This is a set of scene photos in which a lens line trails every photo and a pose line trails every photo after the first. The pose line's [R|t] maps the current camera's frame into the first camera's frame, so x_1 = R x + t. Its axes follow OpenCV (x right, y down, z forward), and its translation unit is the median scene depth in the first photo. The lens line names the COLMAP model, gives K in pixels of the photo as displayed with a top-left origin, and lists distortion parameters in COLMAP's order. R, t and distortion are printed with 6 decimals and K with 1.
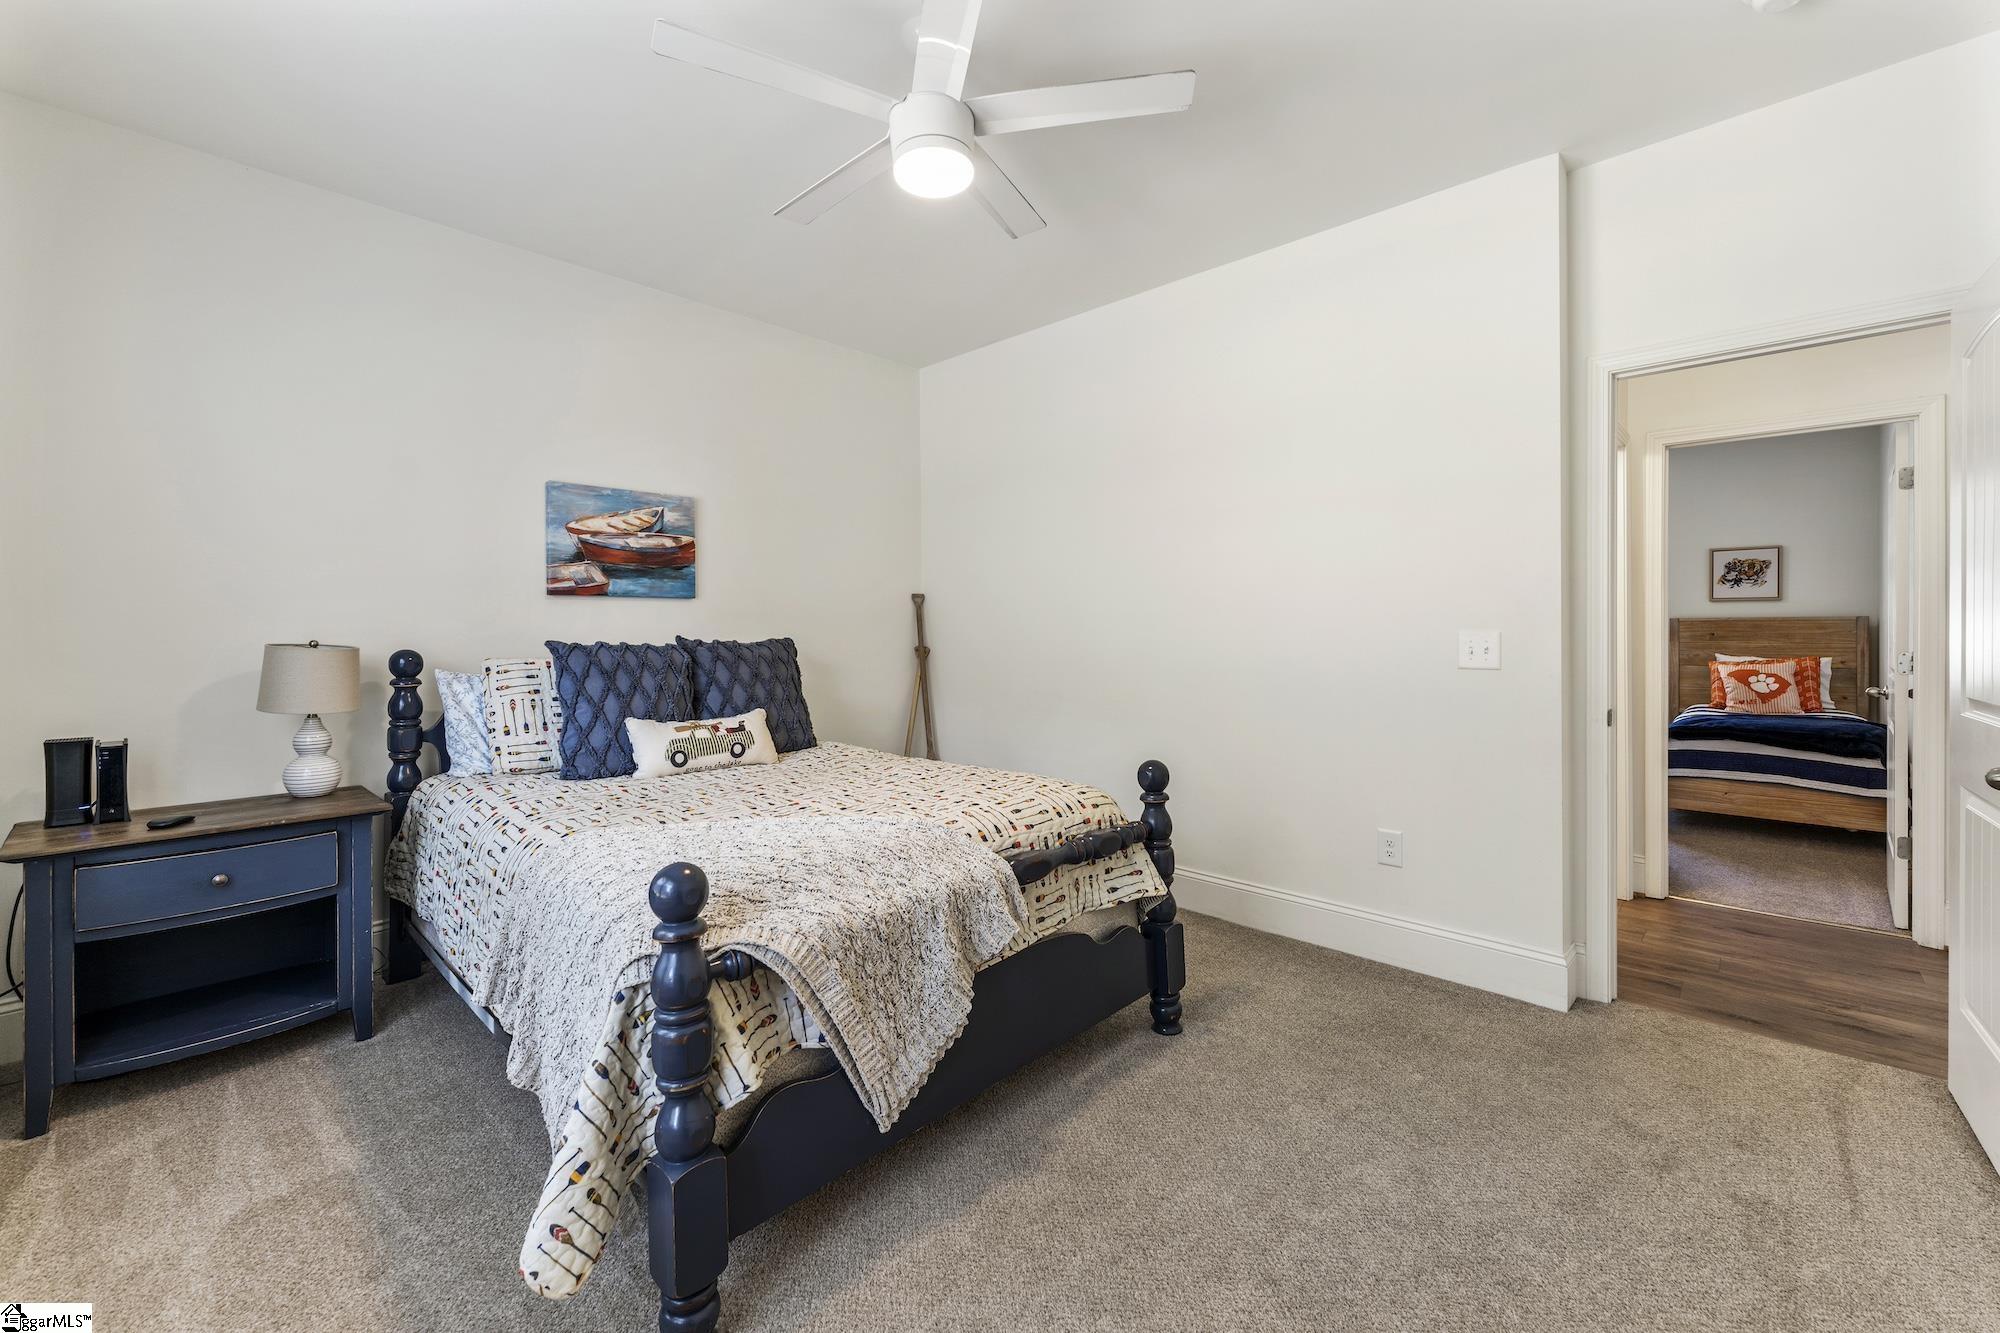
lens RADIAL K [[821.5, 0, 1001.1], [0, 821.5, 628.3], [0, 0, 1]] dist [-0.001571, -0.000033]
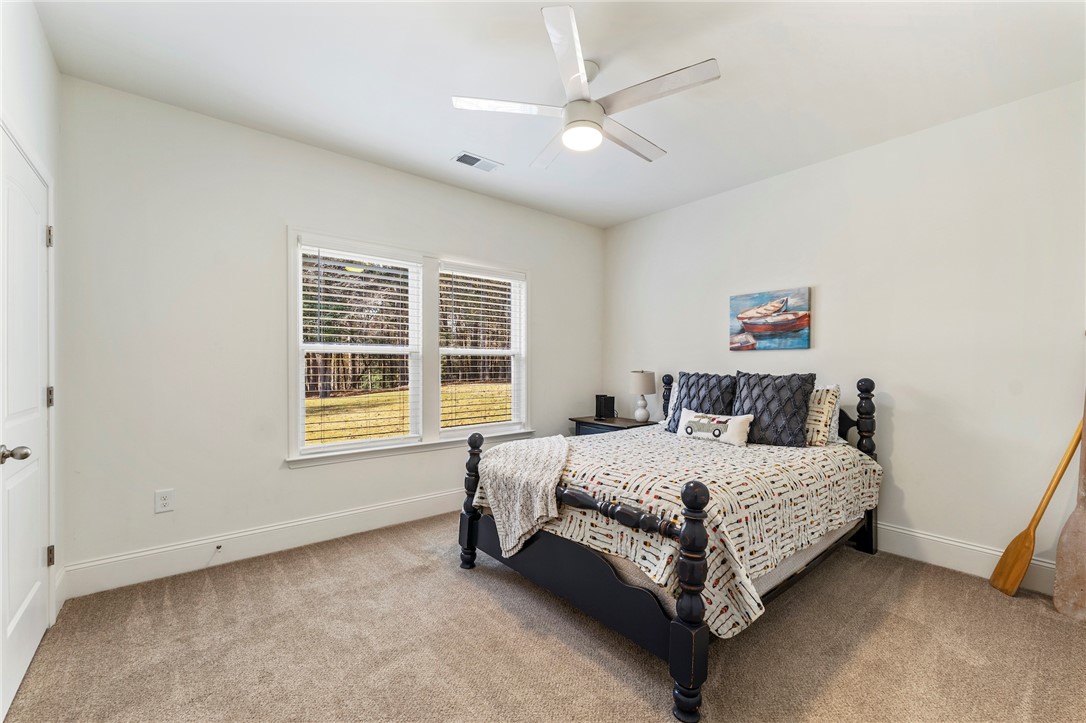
lens RADIAL K [[446.1, 0, 541.7], [0, 446.1, 364.5], [0, 0, 1]] dist [-0.001571, -0.000033]
pose [[-0.124122, 0.000315, -0.992267, 0.625136], [-0.002422, 0.999997, 0.000621, -0.004182], [0.992264, 0.002481, -0.124121, 0.640365]]
